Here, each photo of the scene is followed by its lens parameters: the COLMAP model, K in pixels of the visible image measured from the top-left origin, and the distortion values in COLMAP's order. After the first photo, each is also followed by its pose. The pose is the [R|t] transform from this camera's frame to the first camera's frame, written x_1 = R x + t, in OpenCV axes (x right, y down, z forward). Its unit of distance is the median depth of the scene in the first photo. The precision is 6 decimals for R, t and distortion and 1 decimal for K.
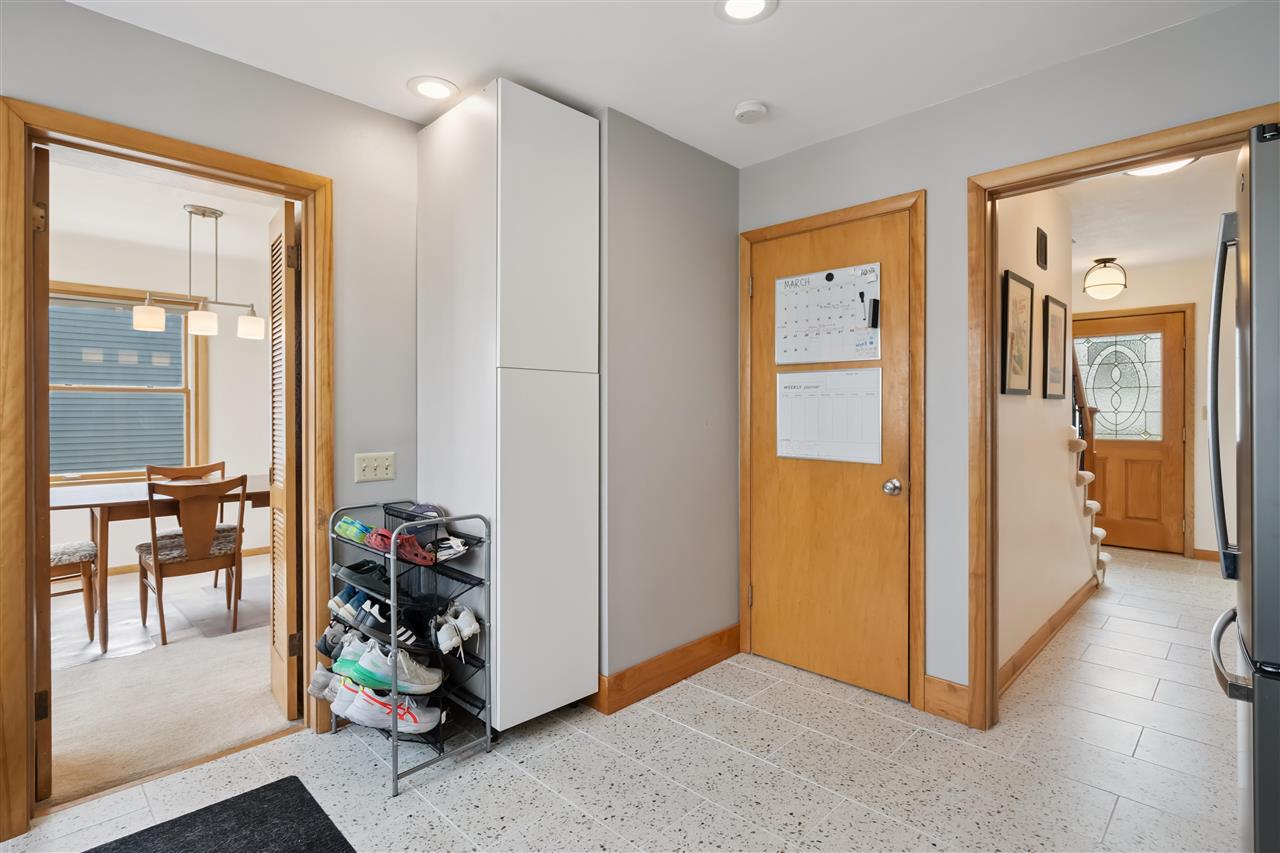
lens RADIAL K [[628.0, 0, 642.8], [0, 628.0, 417.0], [0, 0, 1]] dist [0.005268, 0.003388]
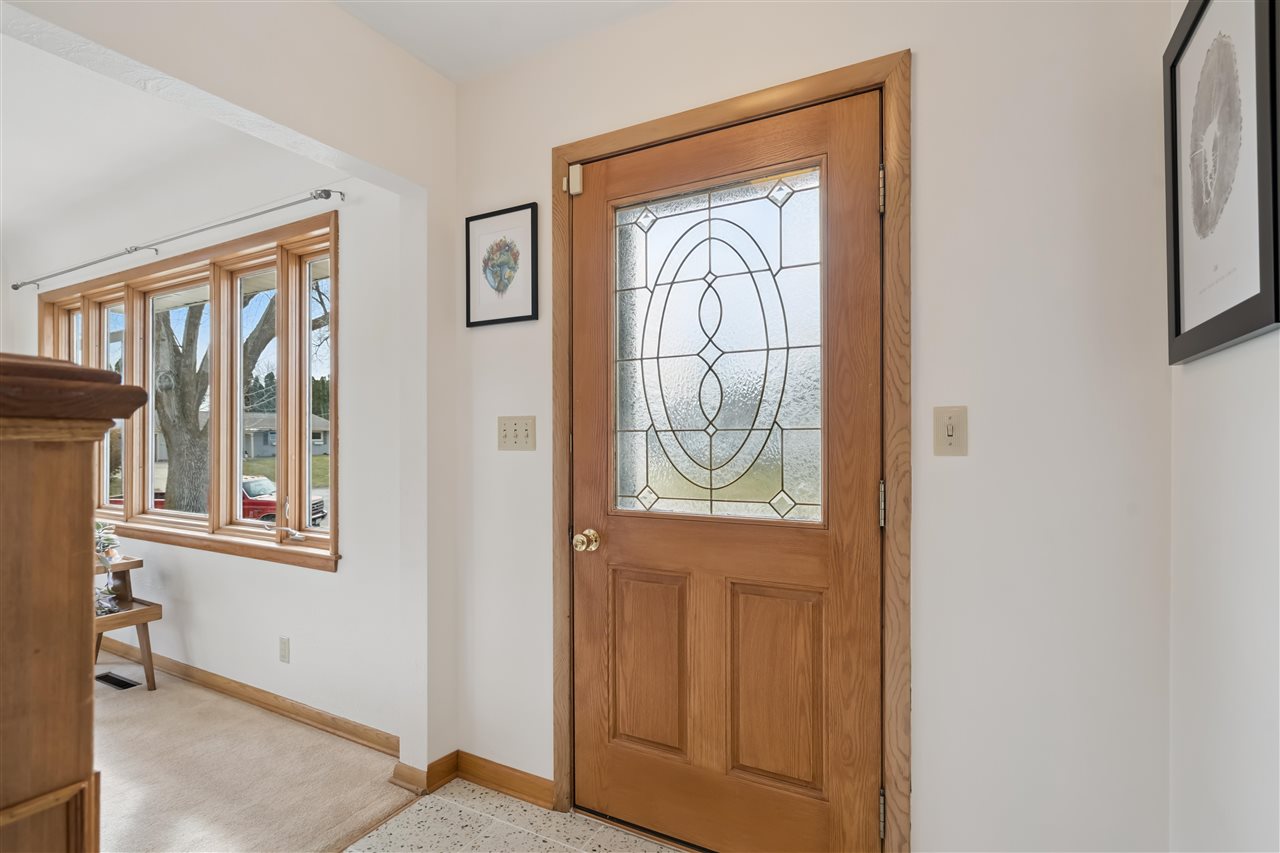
lens RADIAL K [[628.0, 0, 637.5], [0, 628.0, 433.8], [0, 0, 1]] dist [0.005268, 0.003388]
pose [[0.945809, 0.003561, 0.324704, 0.639511], [-0.000238, 0.999947, -0.010273, -0.002673], [-0.324724, 0.009639, 0.945760, 0.742746]]
